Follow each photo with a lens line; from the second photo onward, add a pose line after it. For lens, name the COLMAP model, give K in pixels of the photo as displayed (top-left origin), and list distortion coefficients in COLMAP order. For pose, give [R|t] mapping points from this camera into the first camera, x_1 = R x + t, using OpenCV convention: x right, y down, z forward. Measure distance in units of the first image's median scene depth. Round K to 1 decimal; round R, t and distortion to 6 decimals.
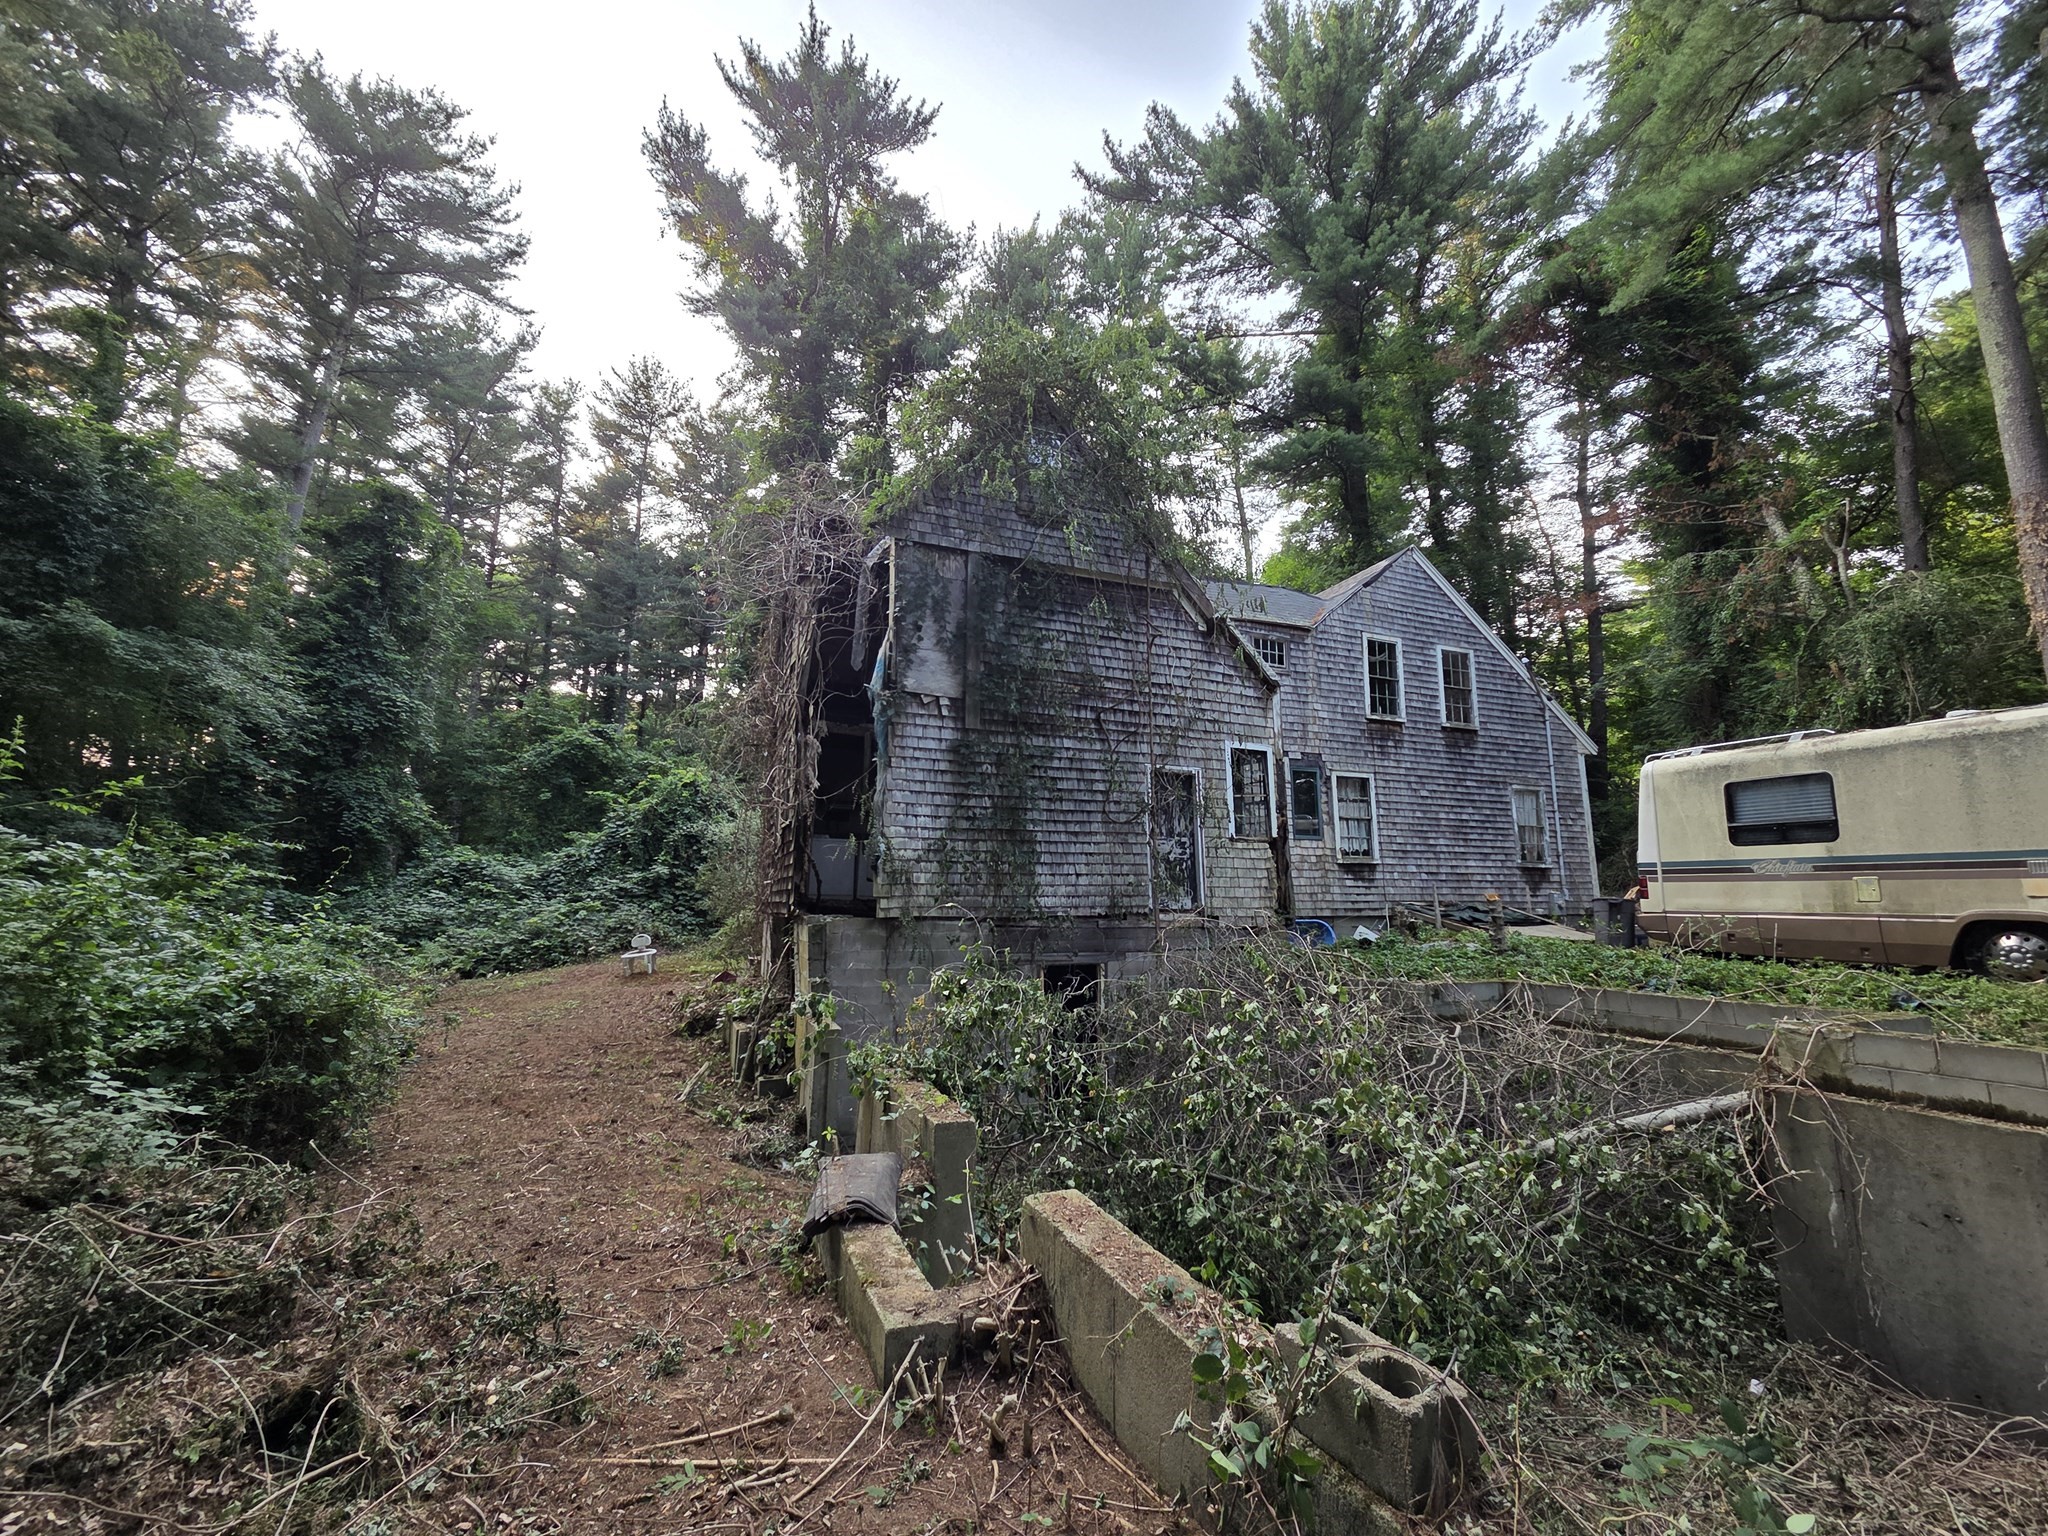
lens RADIAL K [[834.5, 0, 1027.0], [0, 834.5, 775.9], [0, 0, 1]] dist [0.006935, -0.001511]
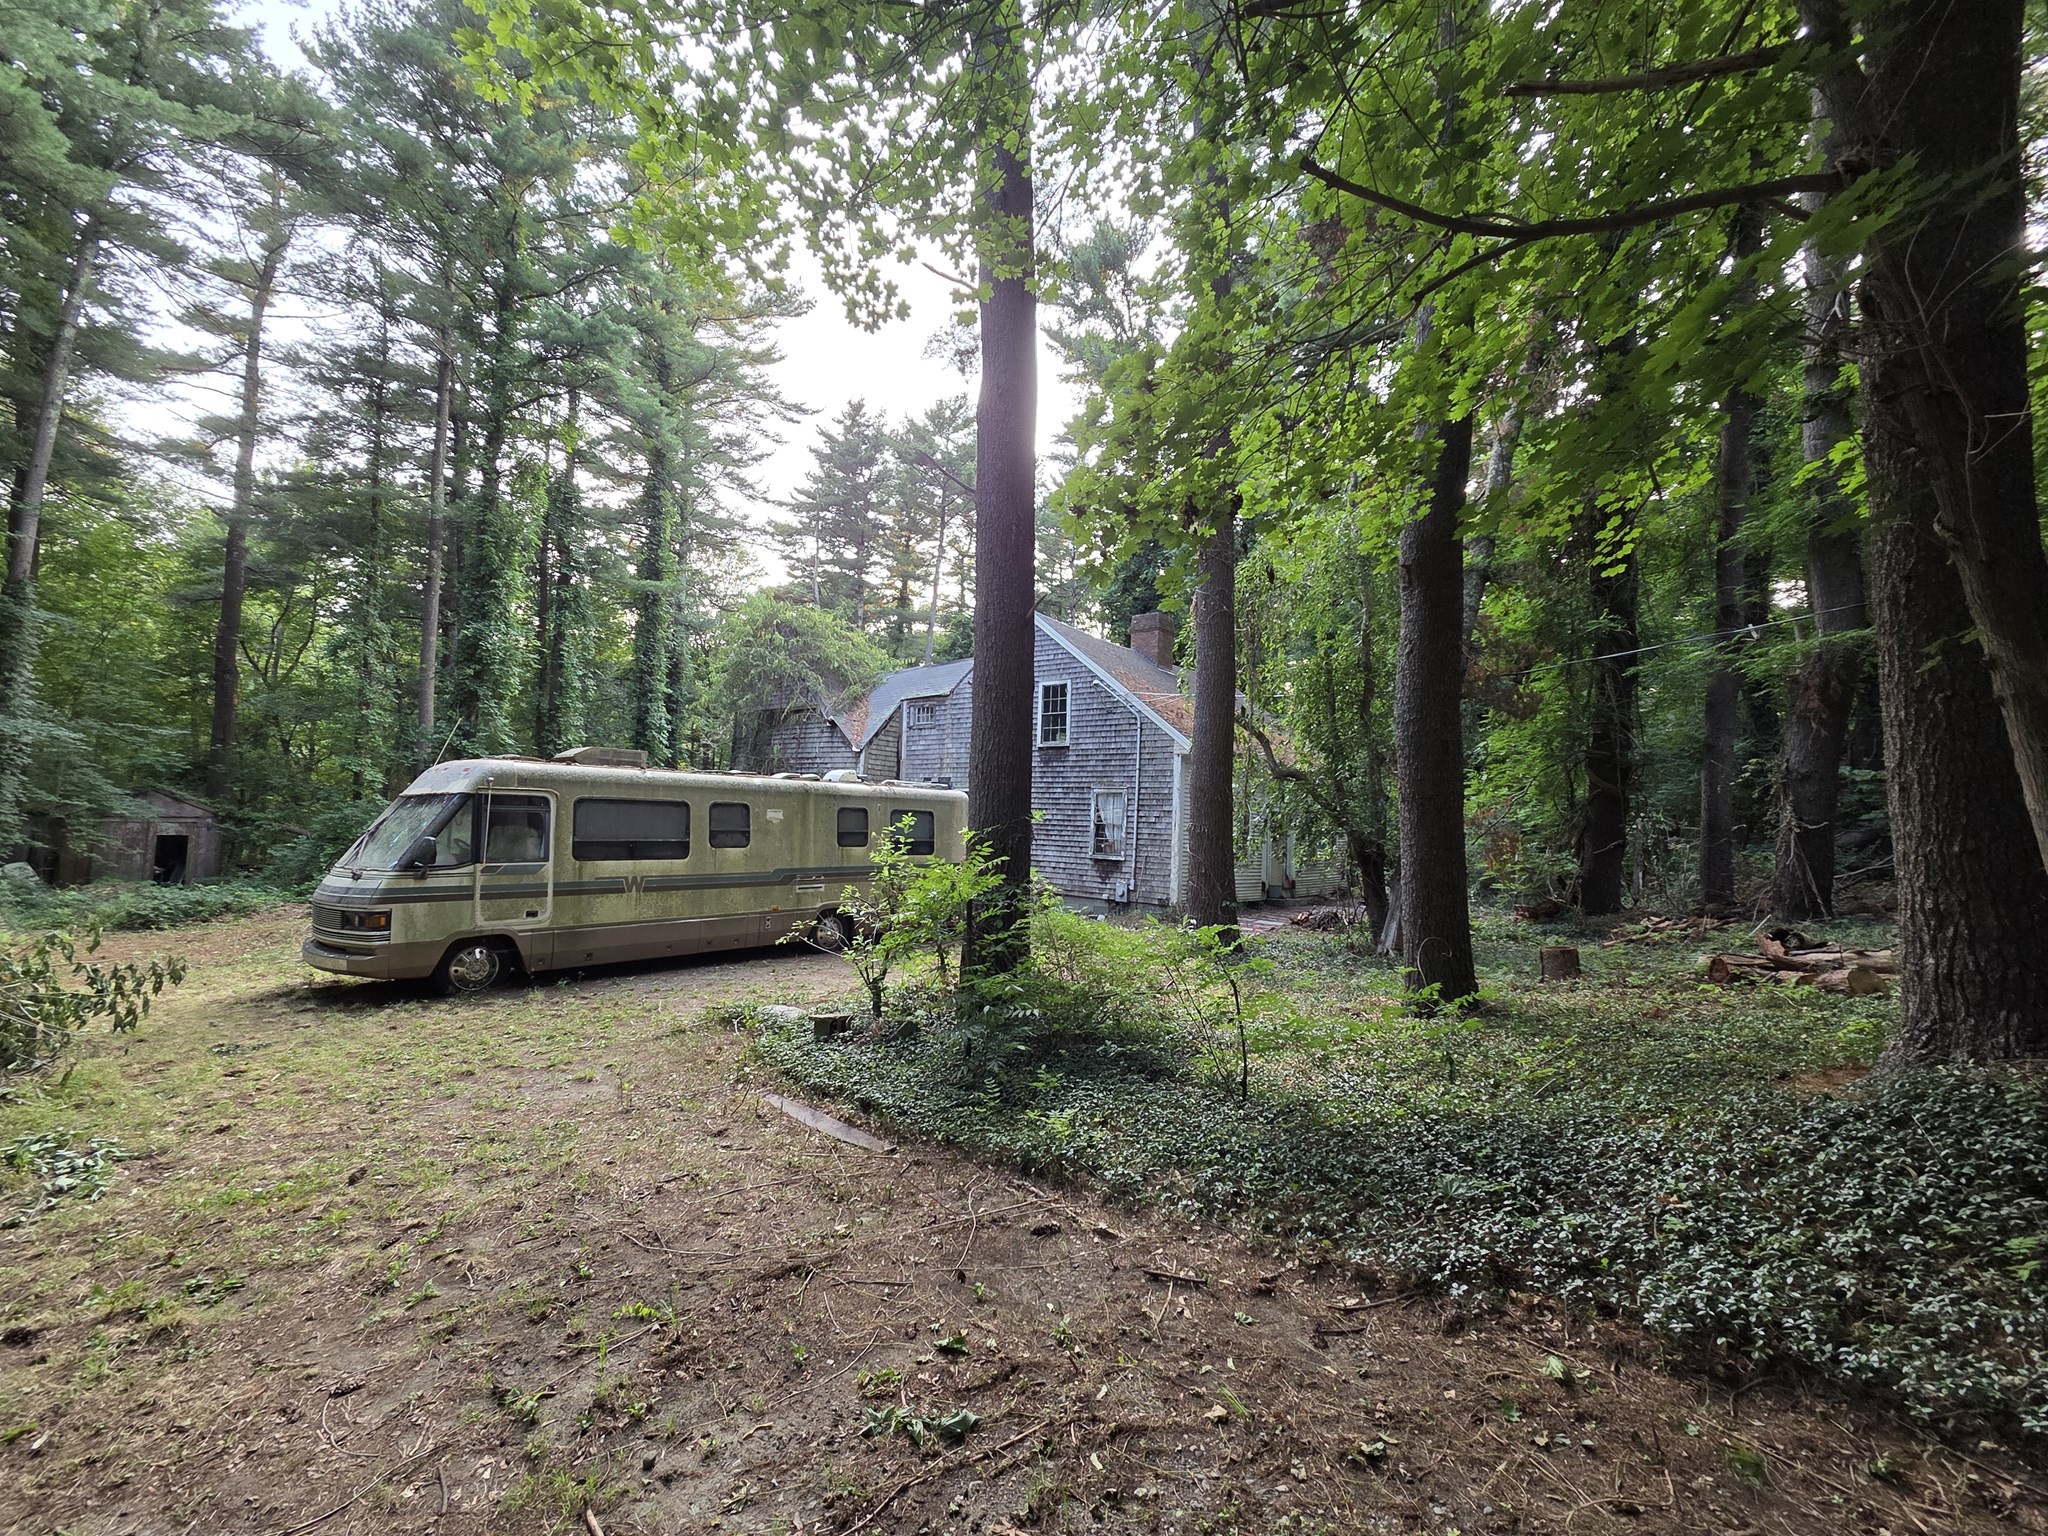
lens RADIAL K [[834.5, 0, 1012.7], [0, 834.5, 779.1], [0, 0, 1]] dist [0.006935, -0.001511]
pose [[0.477572, -0.030768, -0.878054, 1.713776], [0.093762, 0.995464, 0.016115, -0.036372], [0.873575, -0.090024, 0.478291, 0.361974]]
